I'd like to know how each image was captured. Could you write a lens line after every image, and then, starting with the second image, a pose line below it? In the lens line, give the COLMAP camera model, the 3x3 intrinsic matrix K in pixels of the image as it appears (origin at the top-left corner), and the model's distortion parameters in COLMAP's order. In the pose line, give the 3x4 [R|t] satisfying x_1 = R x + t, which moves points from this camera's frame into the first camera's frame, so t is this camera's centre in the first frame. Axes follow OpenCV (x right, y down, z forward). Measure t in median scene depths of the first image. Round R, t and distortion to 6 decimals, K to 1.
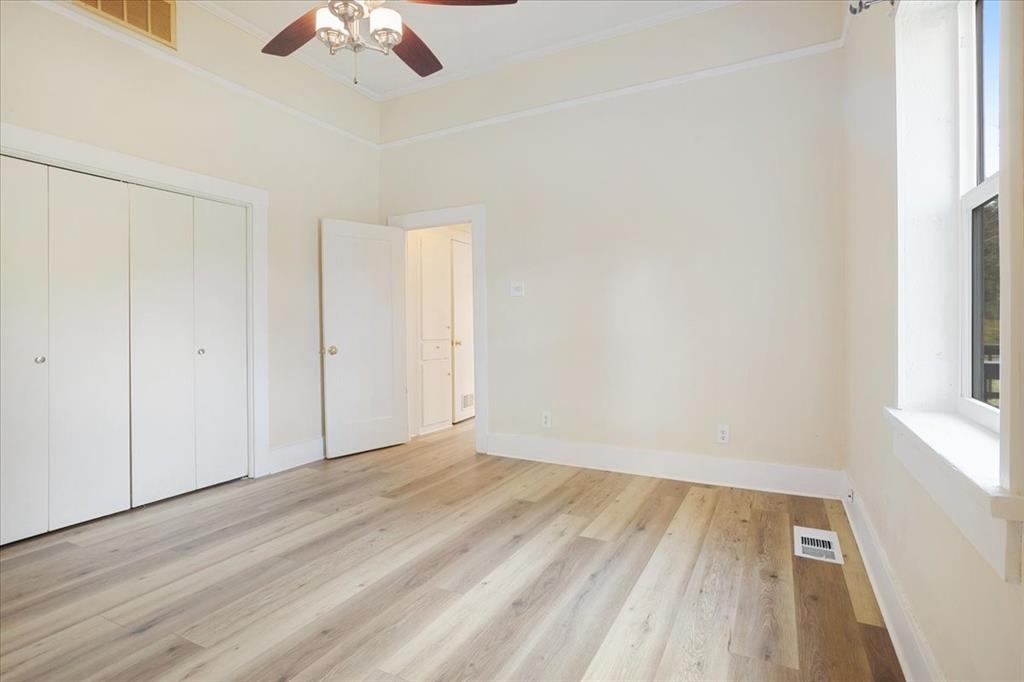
lens RADIAL K [[506.6, 0, 512.0], [0, 506.6, 326.7], [0, 0, 1]] dist [0.001463, 0.000365]
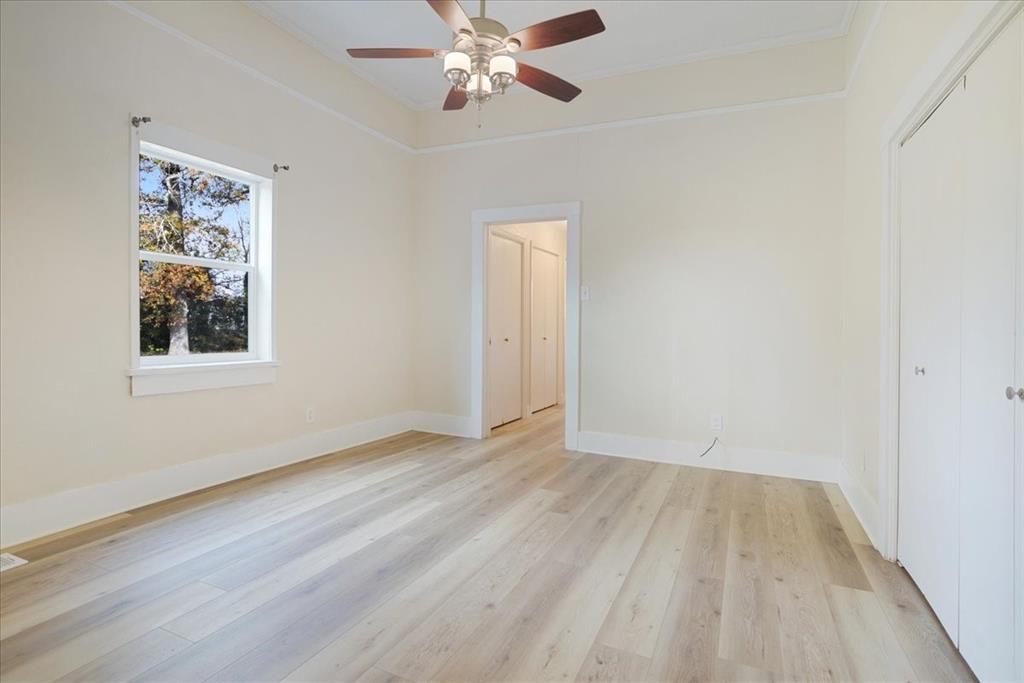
lens RADIAL K [[506.6, 0, 512.0], [0, 506.6, 327.2], [0, 0, 1]] dist [0.001463, 0.000365]
pose [[-0.998710, -0.010369, -0.049713, -0.293961], [-0.010737, 0.999917, 0.007143, -0.001854], [0.049634, 0.007667, -0.998738, 2.043209]]
